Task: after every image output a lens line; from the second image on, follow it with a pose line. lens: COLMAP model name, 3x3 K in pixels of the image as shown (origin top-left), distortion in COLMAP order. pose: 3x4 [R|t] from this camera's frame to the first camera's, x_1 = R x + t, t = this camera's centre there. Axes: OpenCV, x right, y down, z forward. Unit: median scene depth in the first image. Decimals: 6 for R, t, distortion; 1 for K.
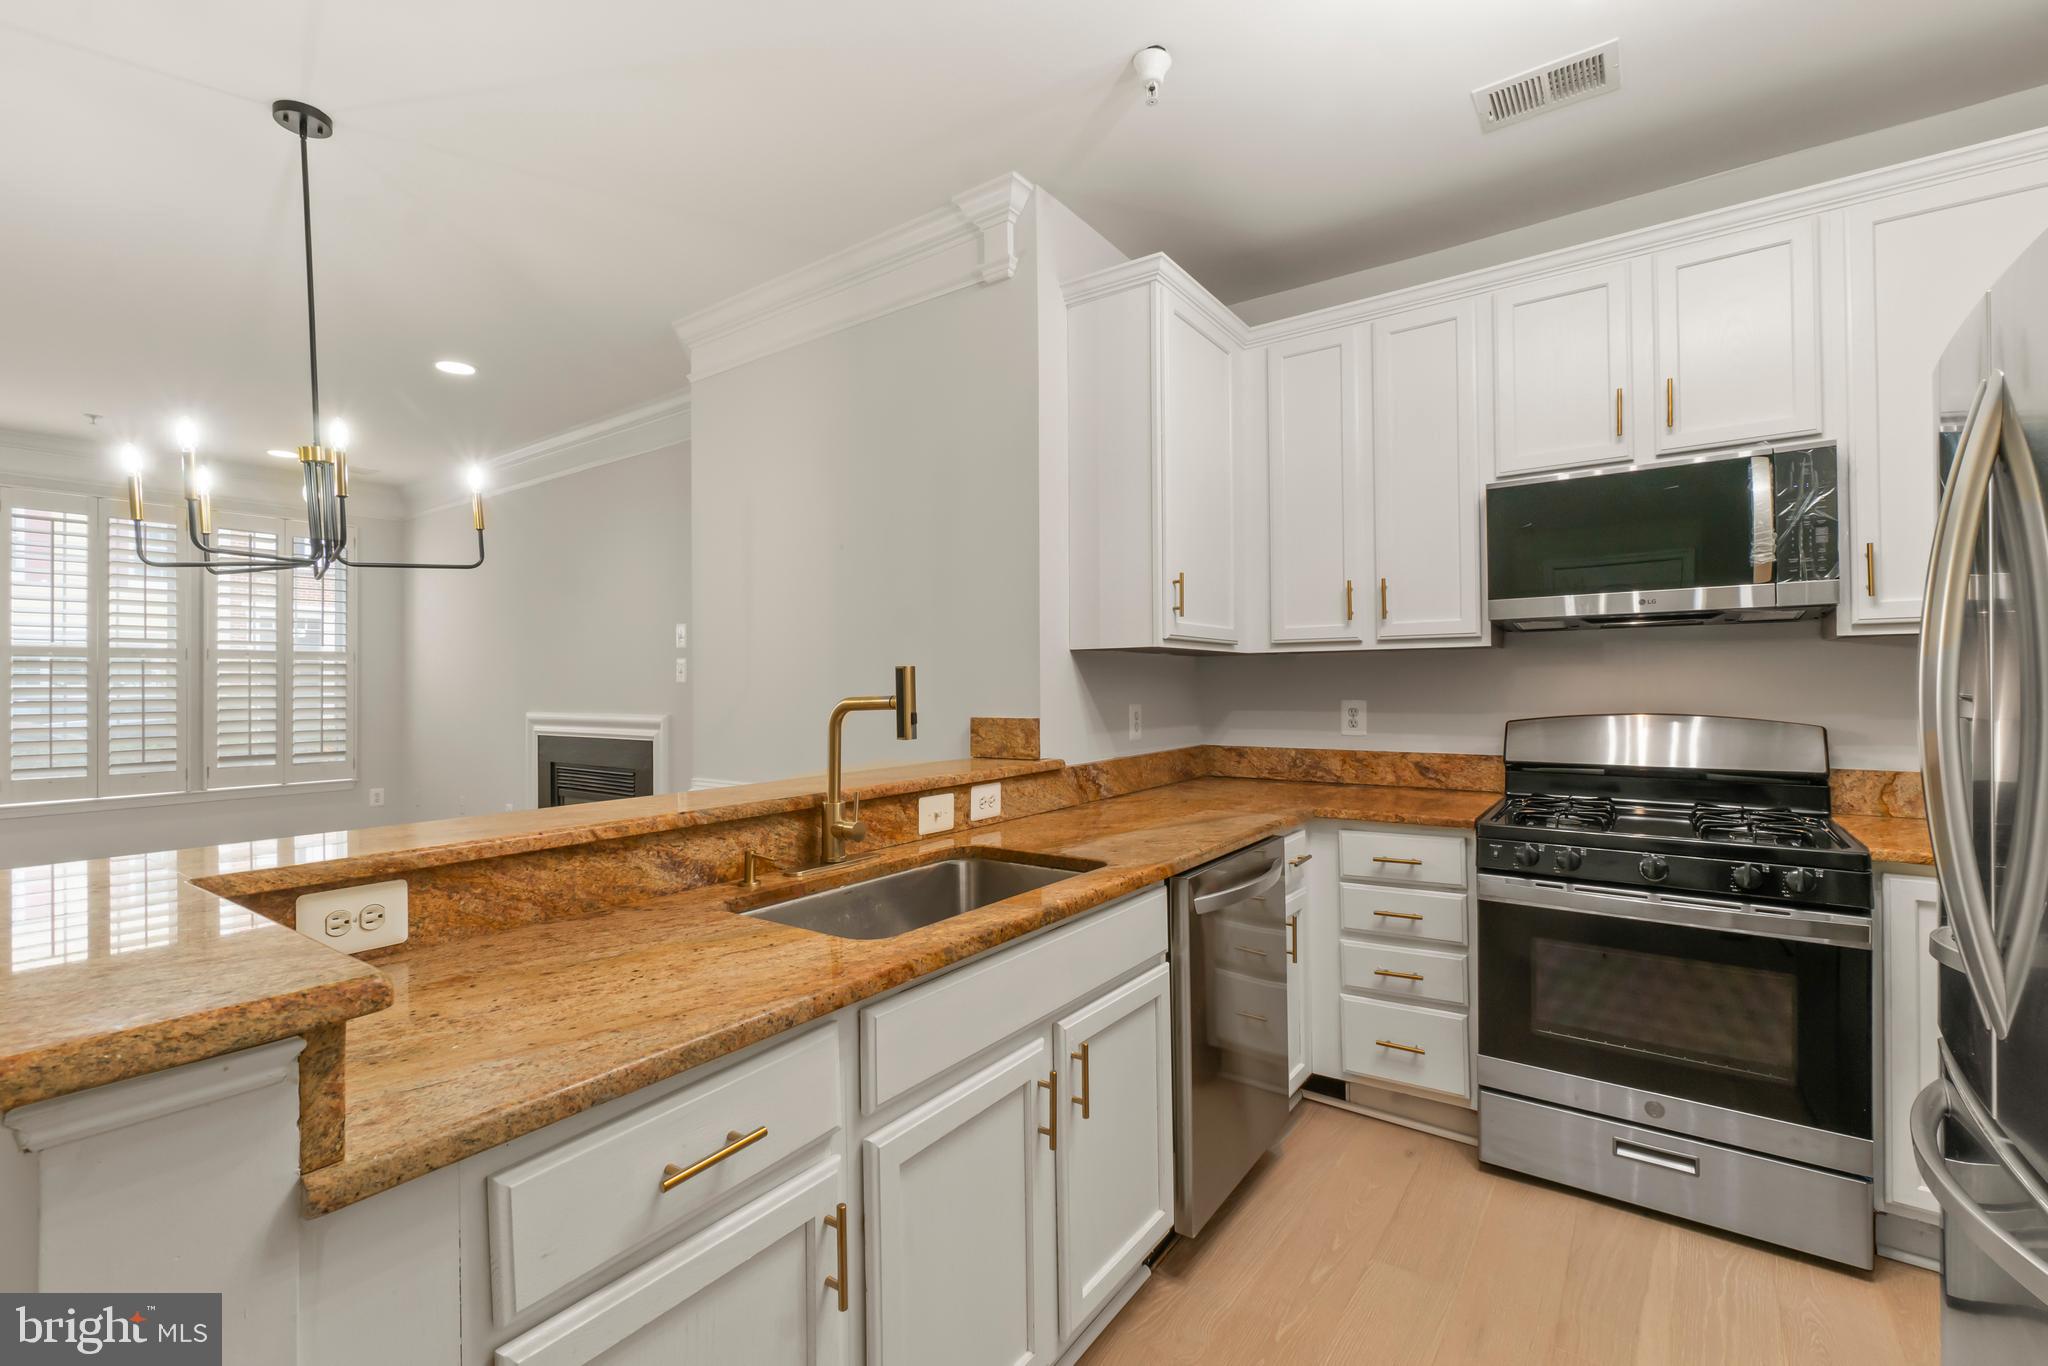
lens RADIAL K [[894.6, 0, 1013.0], [0, 894.6, 676.8], [0, 0, 1]] dist [-0.003492, -0.000217]
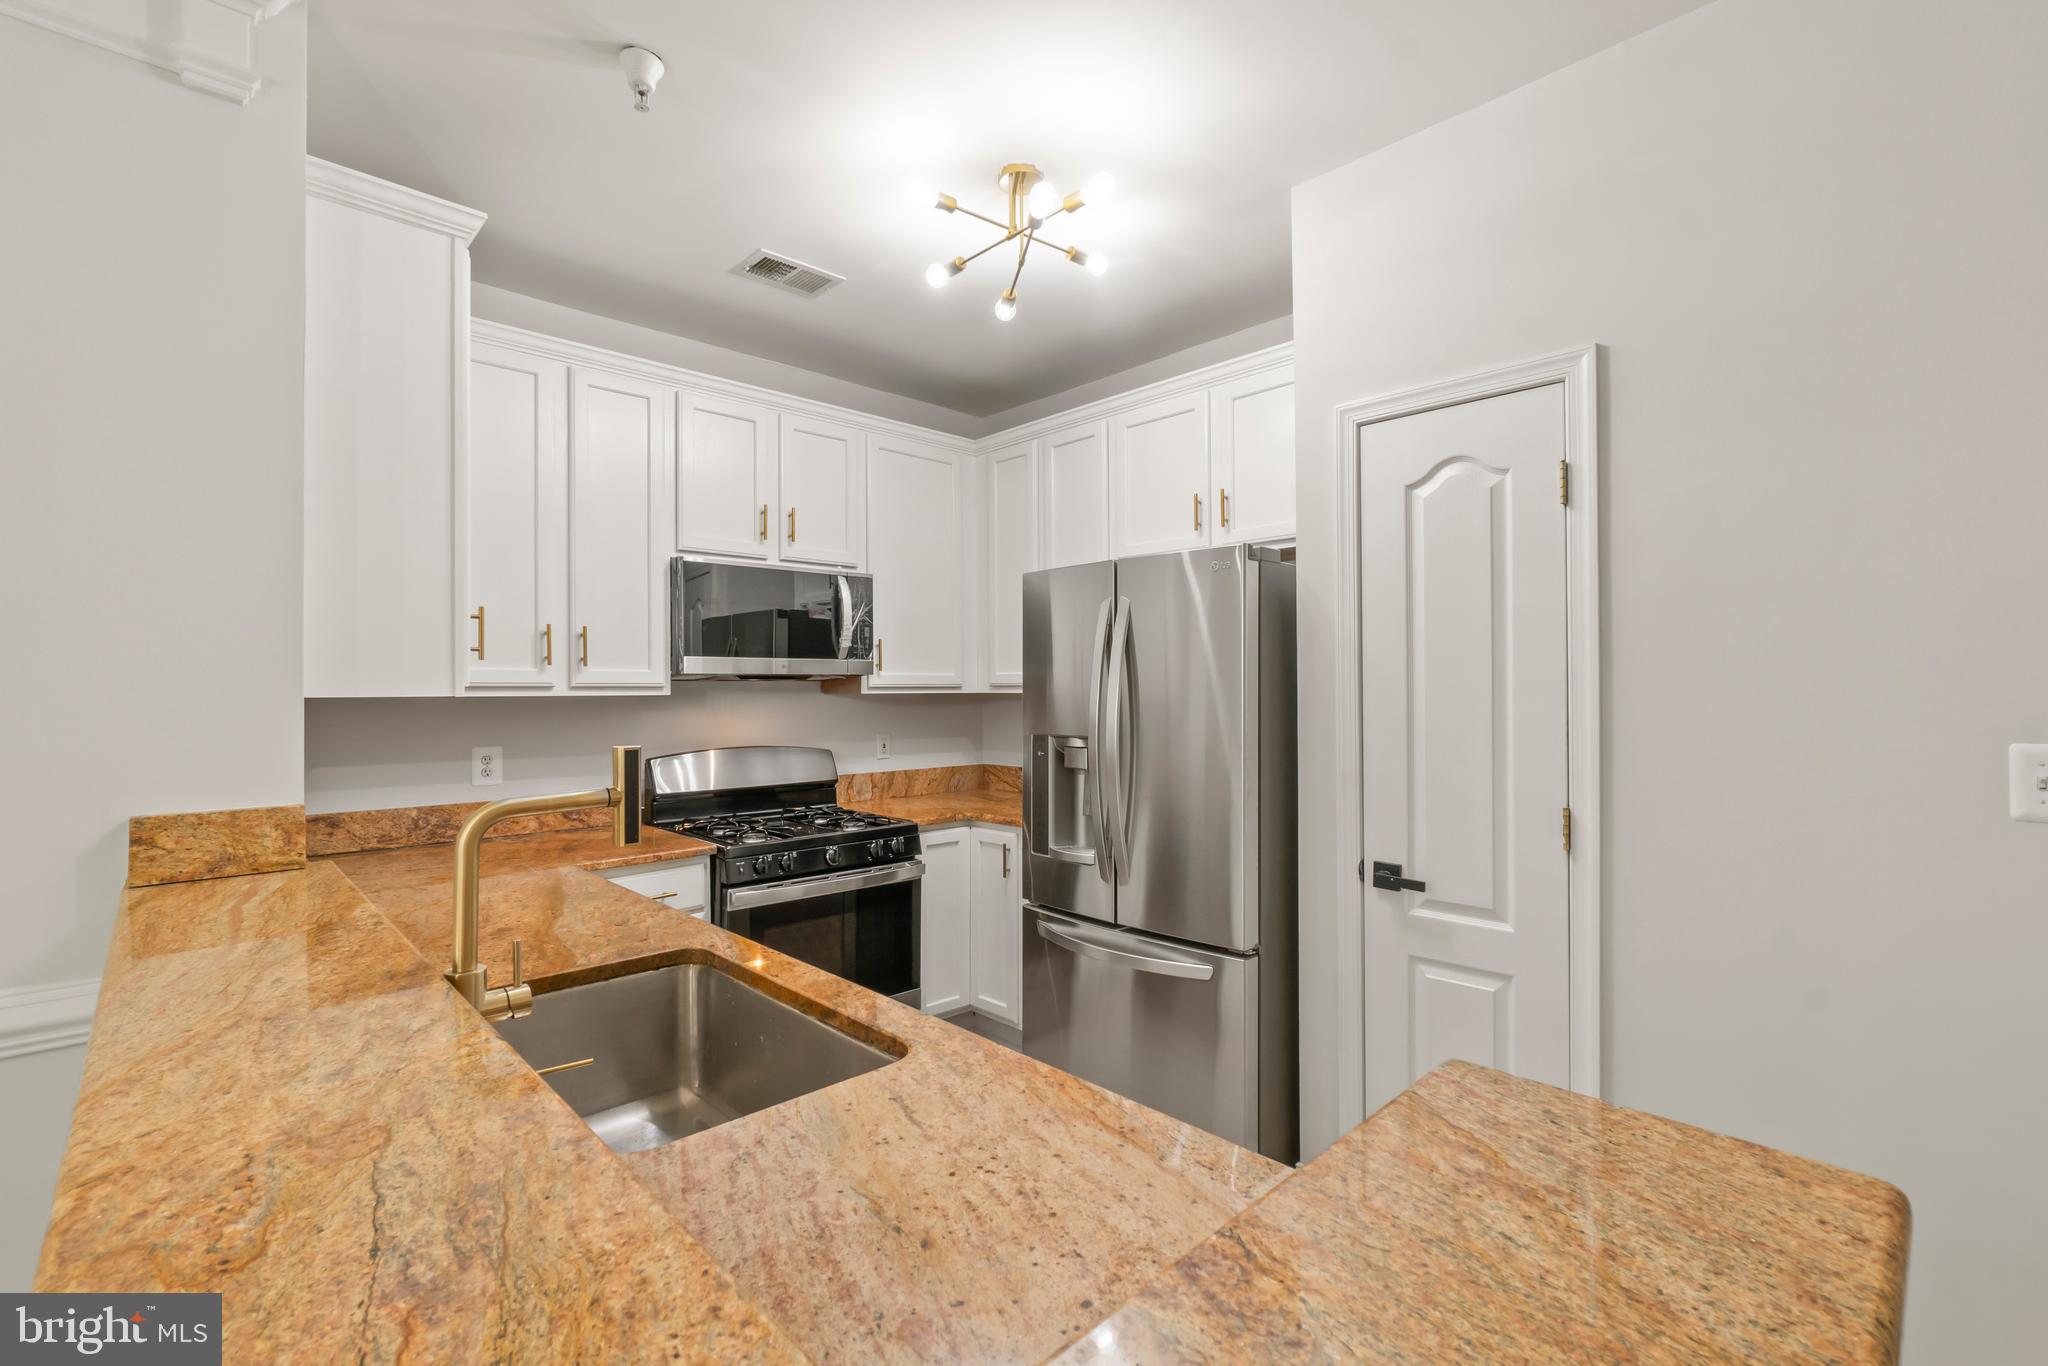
lens RADIAL K [[894.6, 0, 1016.2], [0, 894.6, 687.0], [0, 0, 1]] dist [-0.003492, -0.000217]
pose [[0.179844, 0.010610, 0.983638, -0.603560], [-0.005768, 0.999936, -0.009732, -0.042291], [-0.983678, -0.003923, 0.179894, 0.416776]]
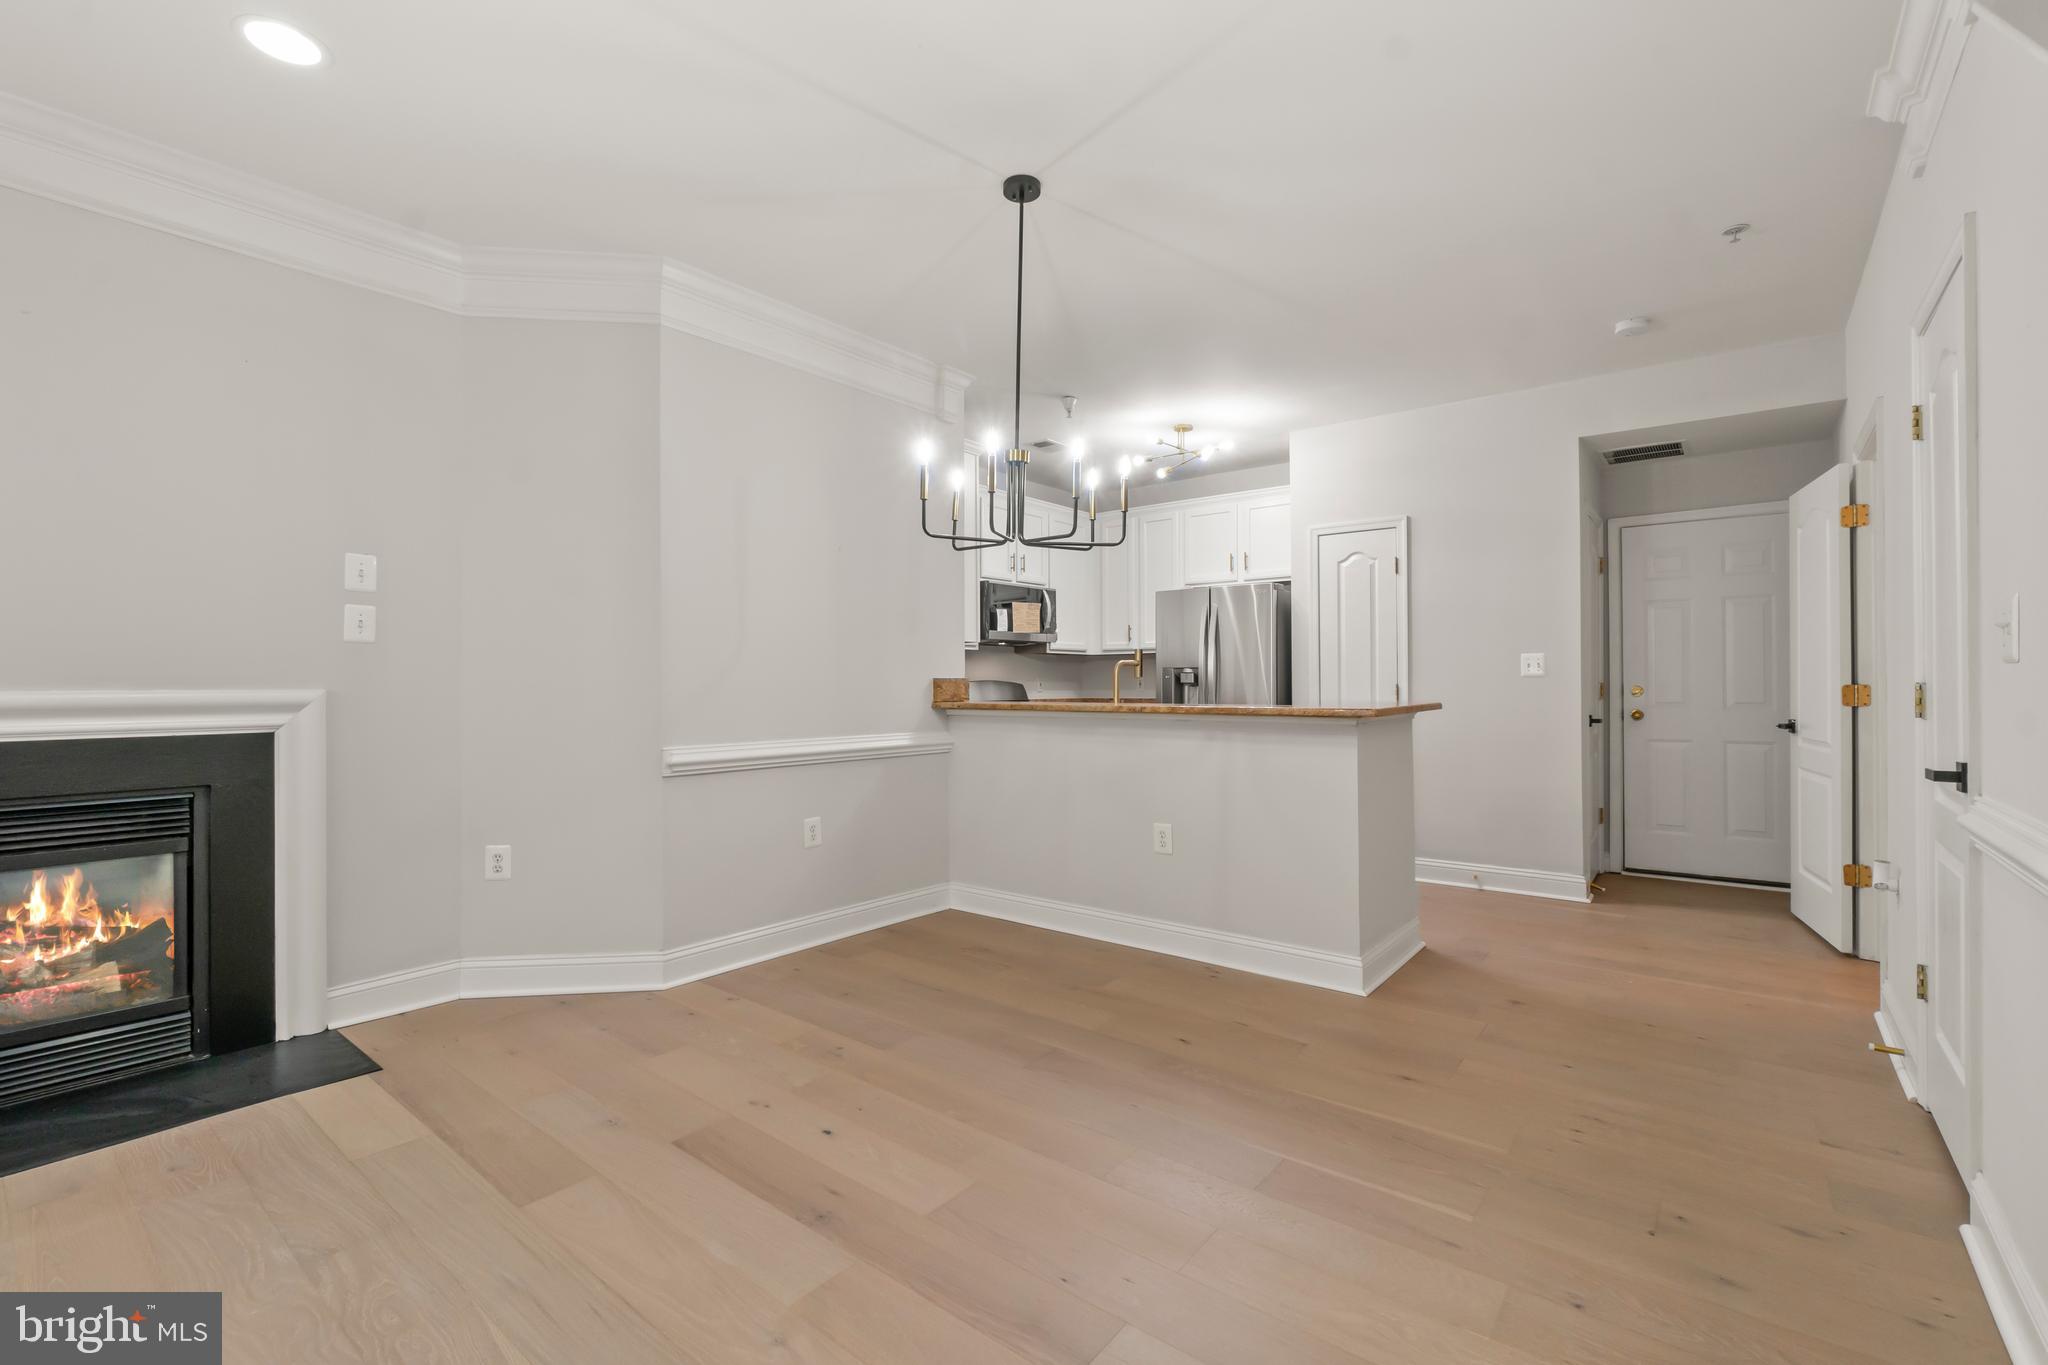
lens RADIAL K [[894.6, 0, 1015.4], [0, 894.6, 684.2], [0, 0, 1]] dist [-0.003492, -0.000217]
pose [[0.042331, 0.009316, 0.999060, -2.036129], [-0.003607, 0.999951, -0.009172, 0.086396], [-0.999097, -0.003215, 0.042362, 0.945962]]
